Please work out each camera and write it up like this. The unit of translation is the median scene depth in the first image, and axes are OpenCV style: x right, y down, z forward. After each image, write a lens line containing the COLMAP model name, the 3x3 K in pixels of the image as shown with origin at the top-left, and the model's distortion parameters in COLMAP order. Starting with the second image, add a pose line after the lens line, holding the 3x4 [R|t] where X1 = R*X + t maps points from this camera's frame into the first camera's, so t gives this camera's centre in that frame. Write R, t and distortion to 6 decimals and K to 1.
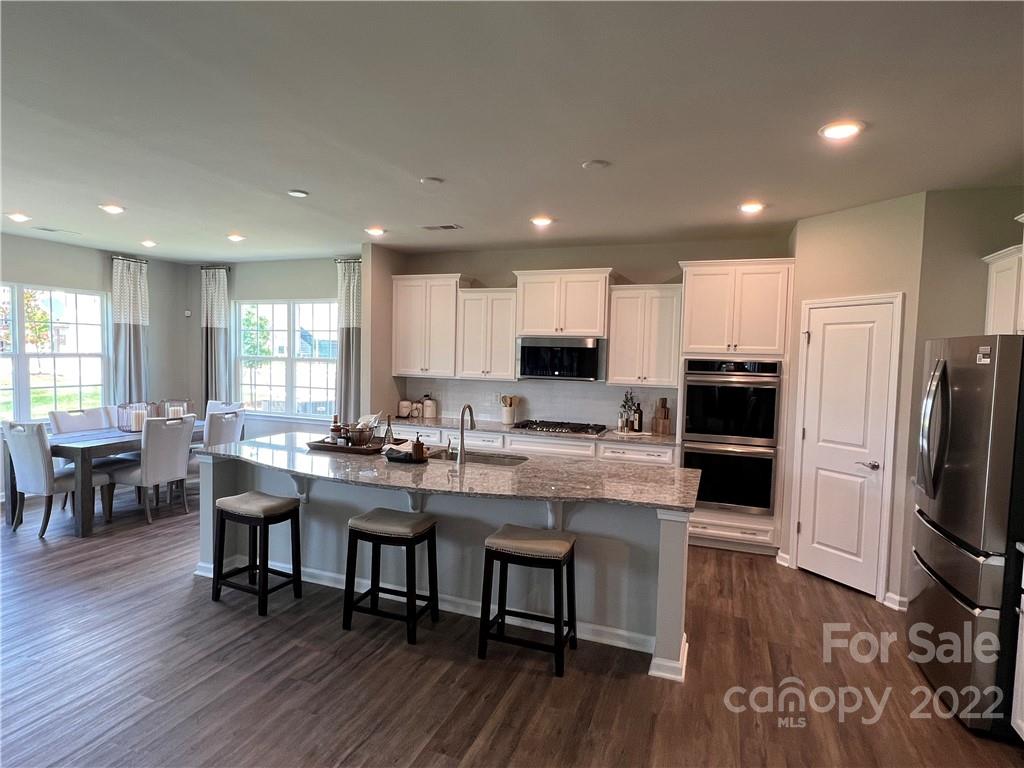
lens RADIAL K [[570.5, 0, 508.5], [0, 570.5, 382.0], [0, 0, 1]] dist [-0.001933, -0.001038]
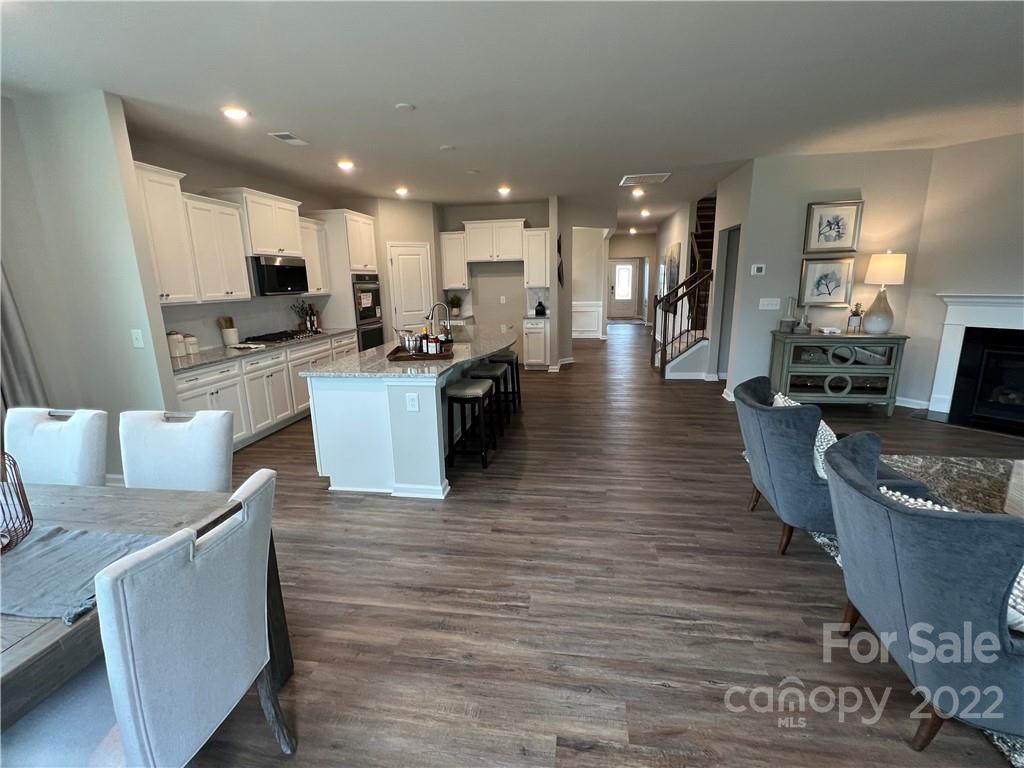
lens RADIAL K [[462.9, 0, 511.3], [0, 462.9, 382.9], [0, 0, 1]] dist [-0.001210, -0.000412]
pose [[-0.206109, -0.234798, 0.949942, -0.979647], [0.065287, 0.965322, 0.252765, -0.040483], [-0.976349, 0.114116, -0.183633, 0.763586]]
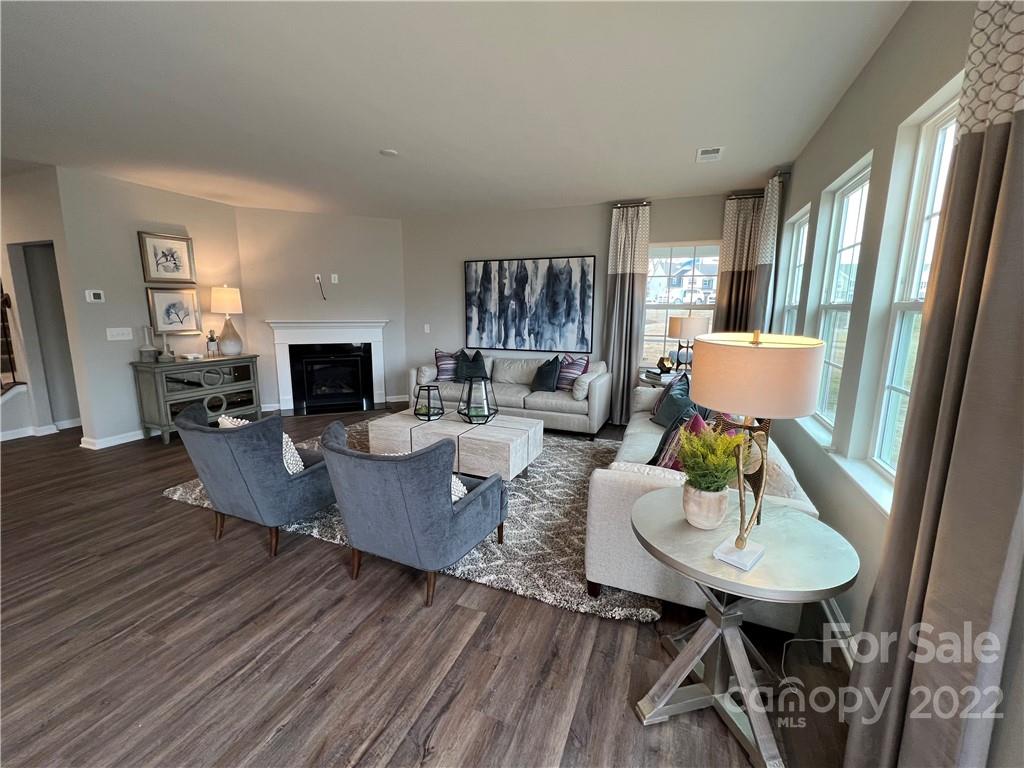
lens RADIAL K [[430.1, 0, 509.4], [0, 430.1, 382.0], [0, 0, 1]] dist [-0.002691, 0.000091]
pose [[-0.999100, -0.037934, 0.018969, -0.889330], [-0.032727, 0.974019, 0.224088, -0.038537], [-0.026977, 0.223265, -0.974384, 0.845692]]
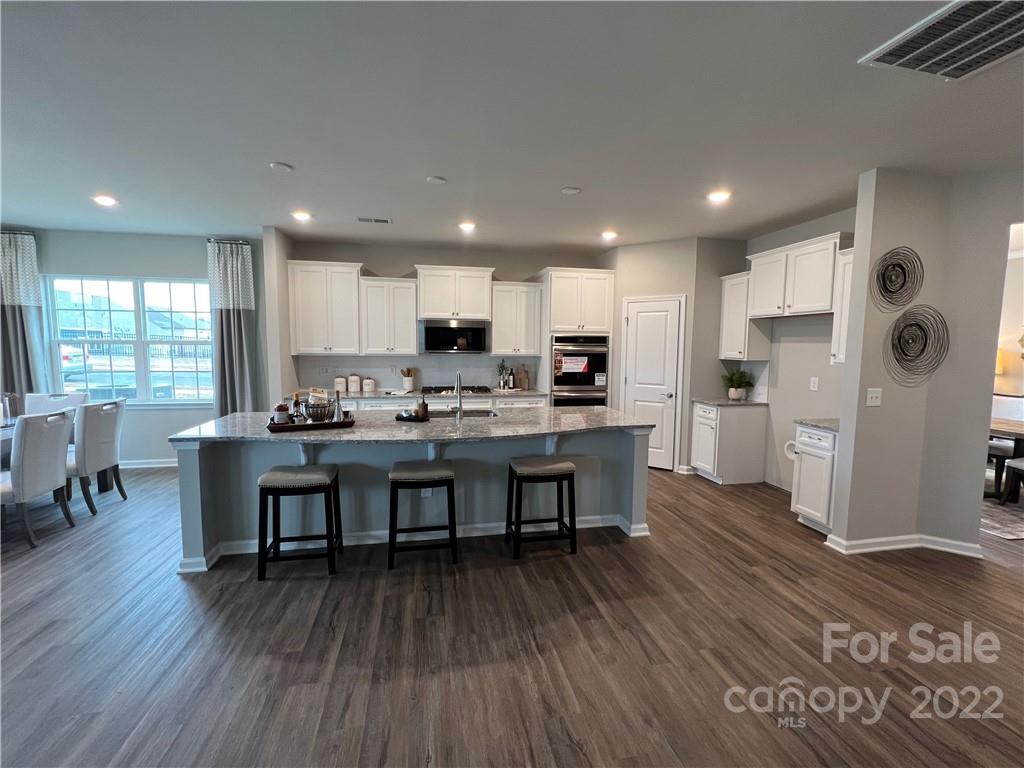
lens RADIAL K [[430.1, 0, 510.7], [0, 430.1, 383.5], [0, 0, 1]] dist [-0.002691, 0.000091]
pose [[0.848307, -0.062879, 0.525758, -0.330119], [0.037432, 0.997561, 0.058910, 0.012411], [-0.528180, -0.030294, 0.848592, 0.110196]]
